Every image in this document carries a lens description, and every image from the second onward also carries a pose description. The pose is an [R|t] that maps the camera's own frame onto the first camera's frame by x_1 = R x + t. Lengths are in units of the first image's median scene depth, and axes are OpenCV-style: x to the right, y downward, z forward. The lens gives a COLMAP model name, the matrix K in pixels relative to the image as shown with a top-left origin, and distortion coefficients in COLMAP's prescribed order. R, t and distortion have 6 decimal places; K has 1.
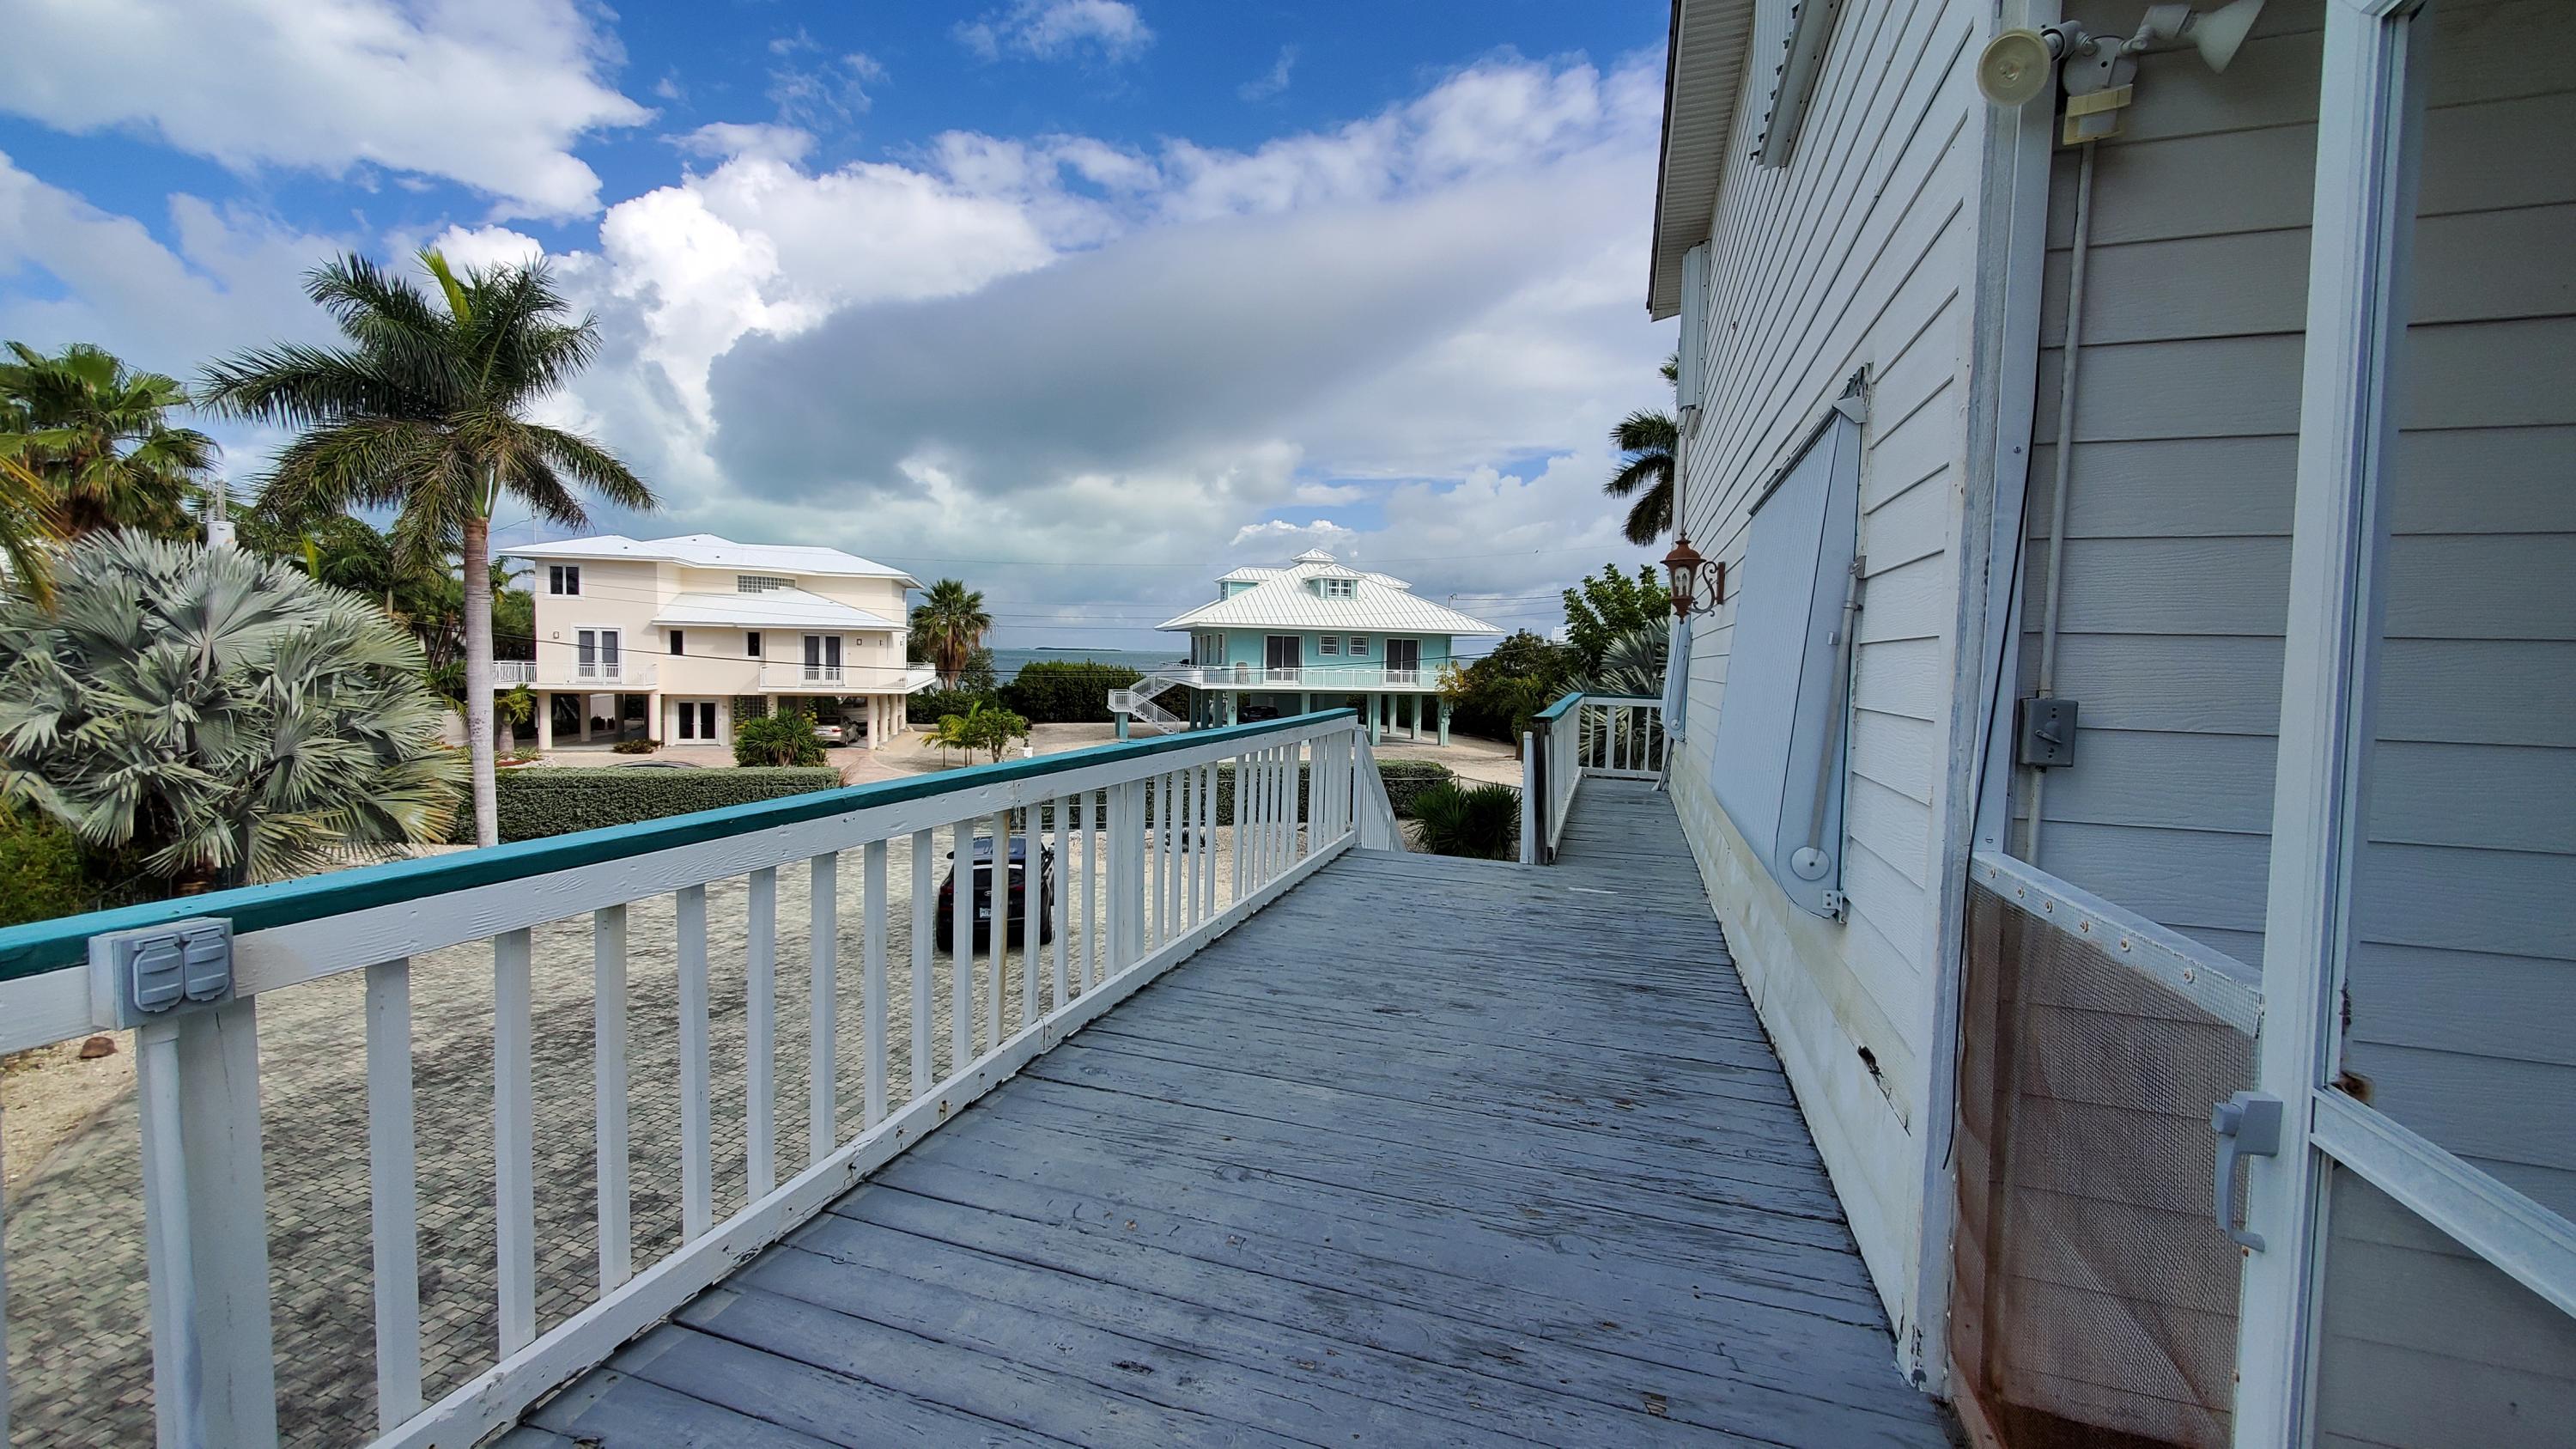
lens RADIAL K [[1017.1, 0, 1288.0], [0, 1017.1, 724.5], [0, 0, 1]] dist [0.029565, 0.000115]
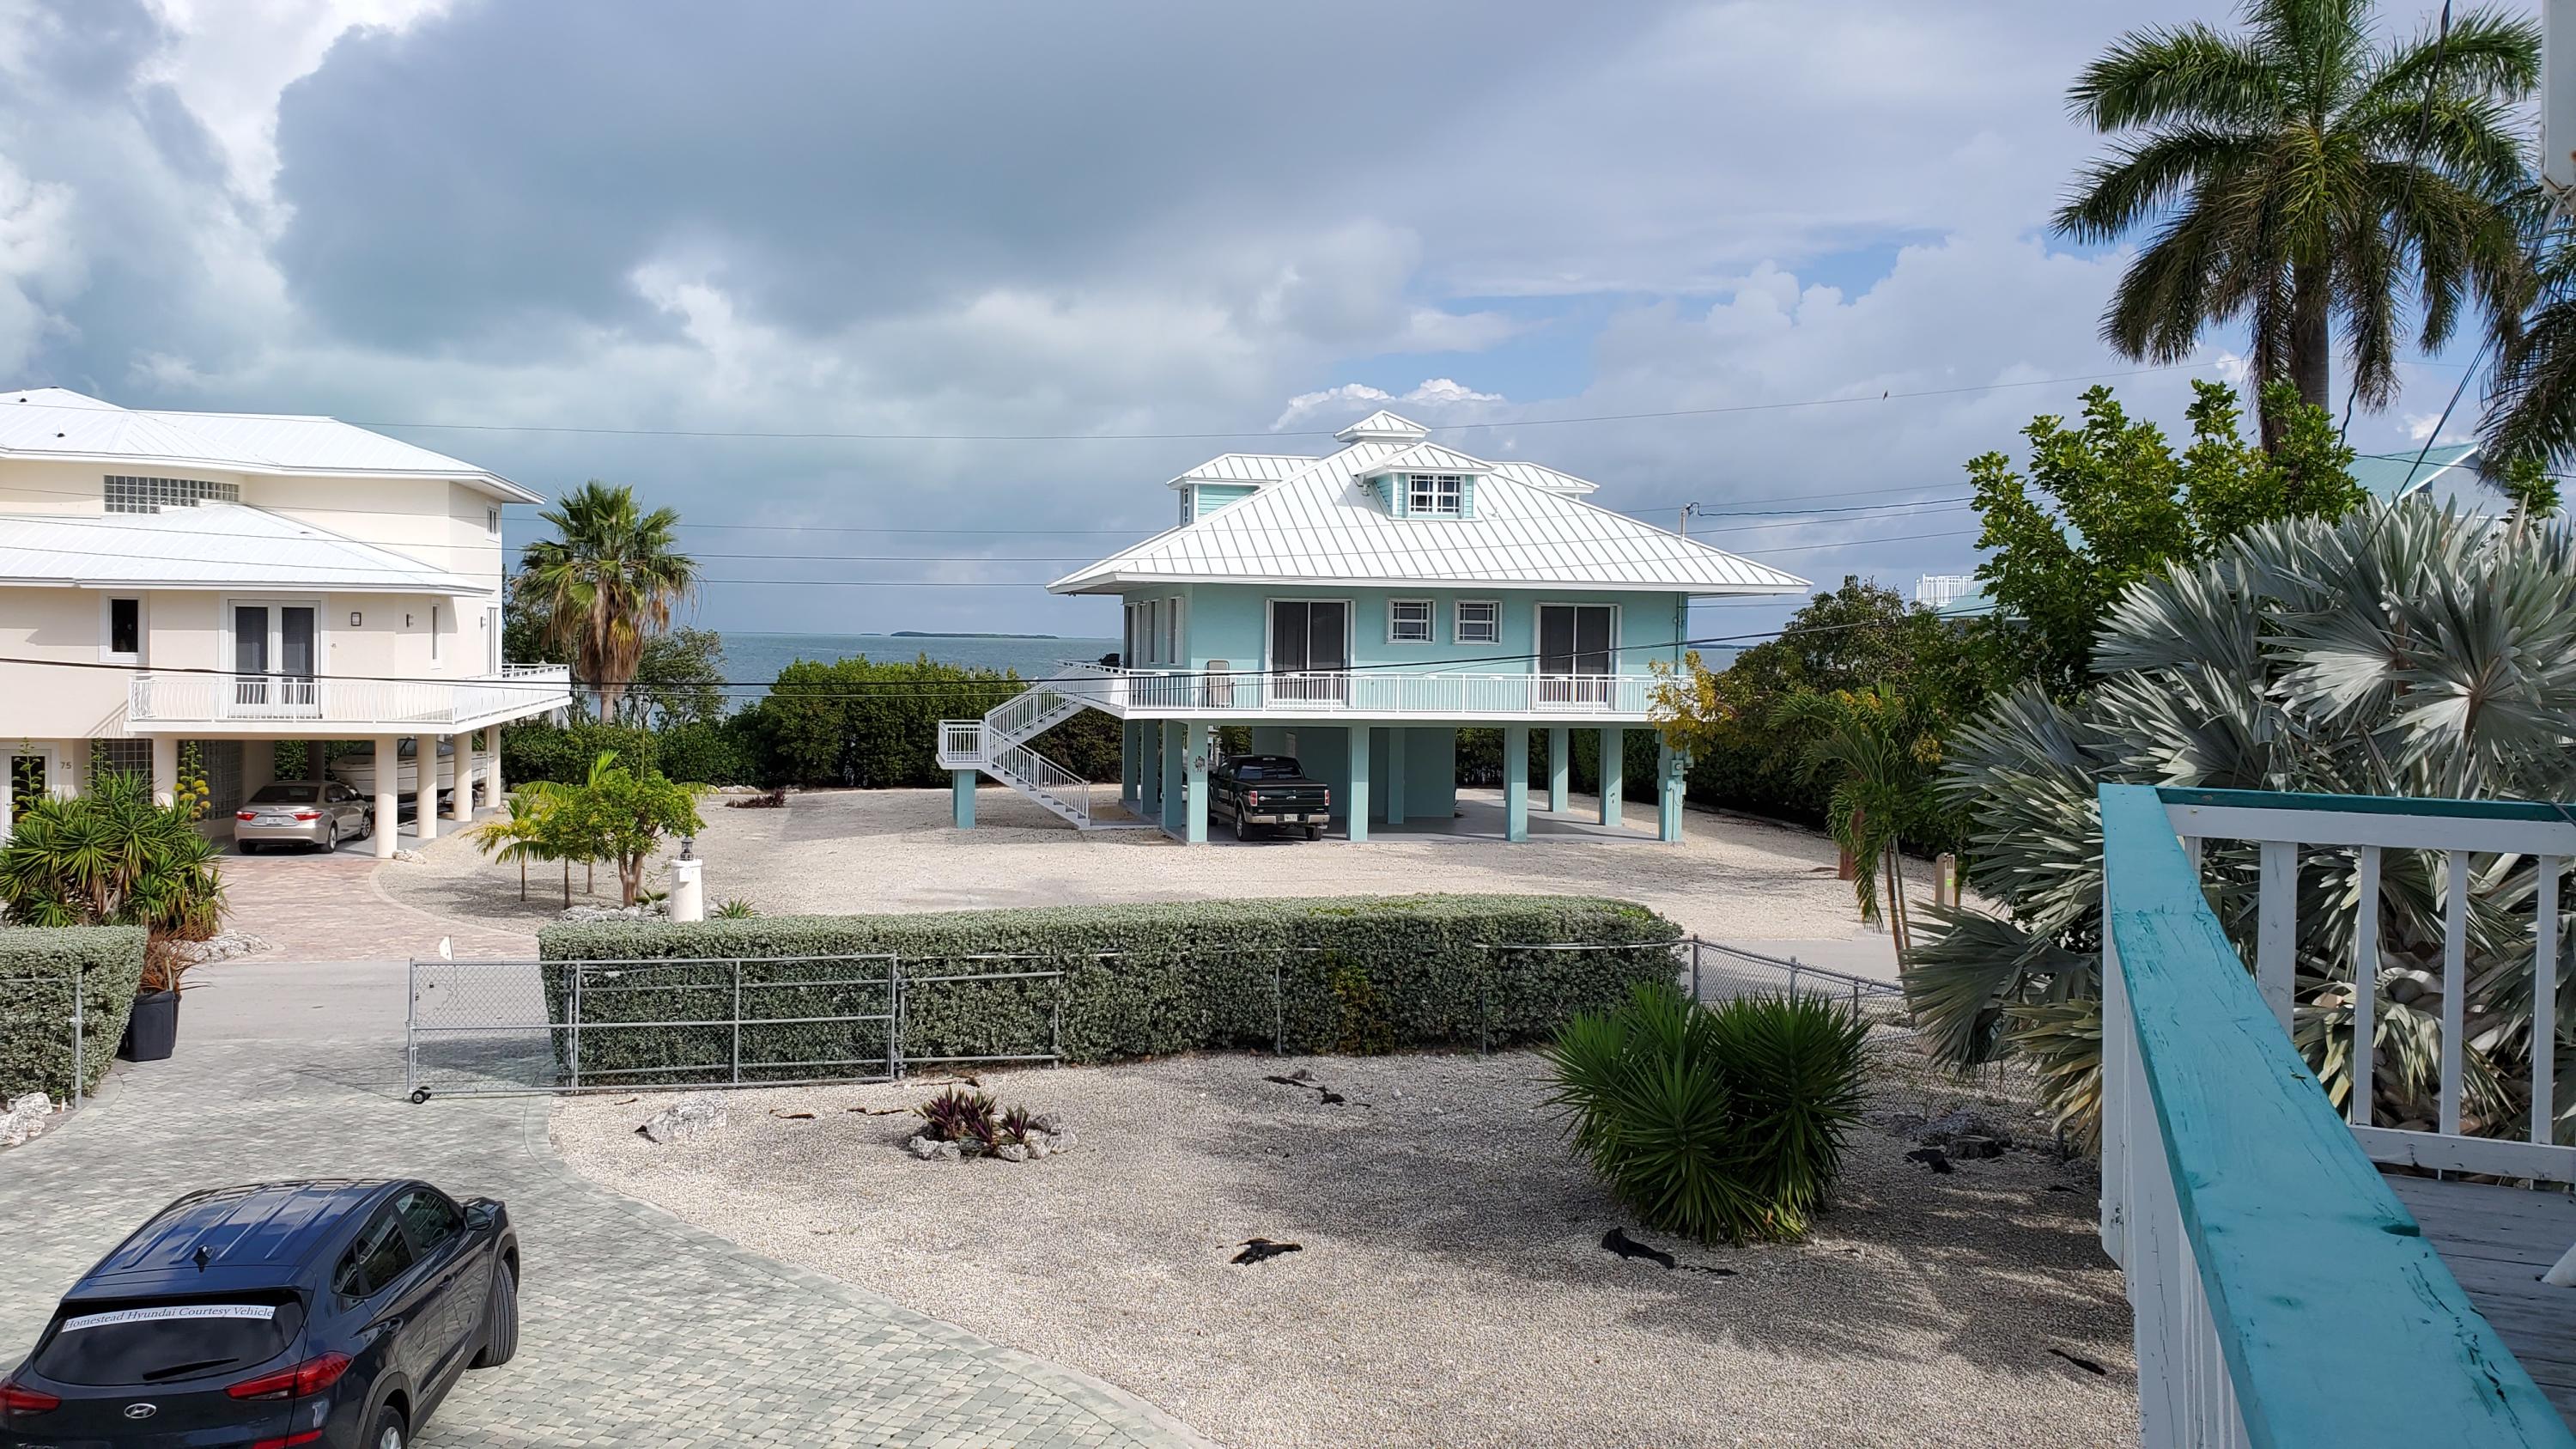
lens RADIAL K [[1978.8, 0, 1288.0], [0, 1978.8, 724.5], [0, 0, 1]] dist [0.088323, -0.003587]
pose [[0.998830, -0.004729, -0.048122, 0.027317], [0.003478, 0.999655, -0.026037, -0.008872], [0.048229, 0.025840, 0.998502, 0.117904]]
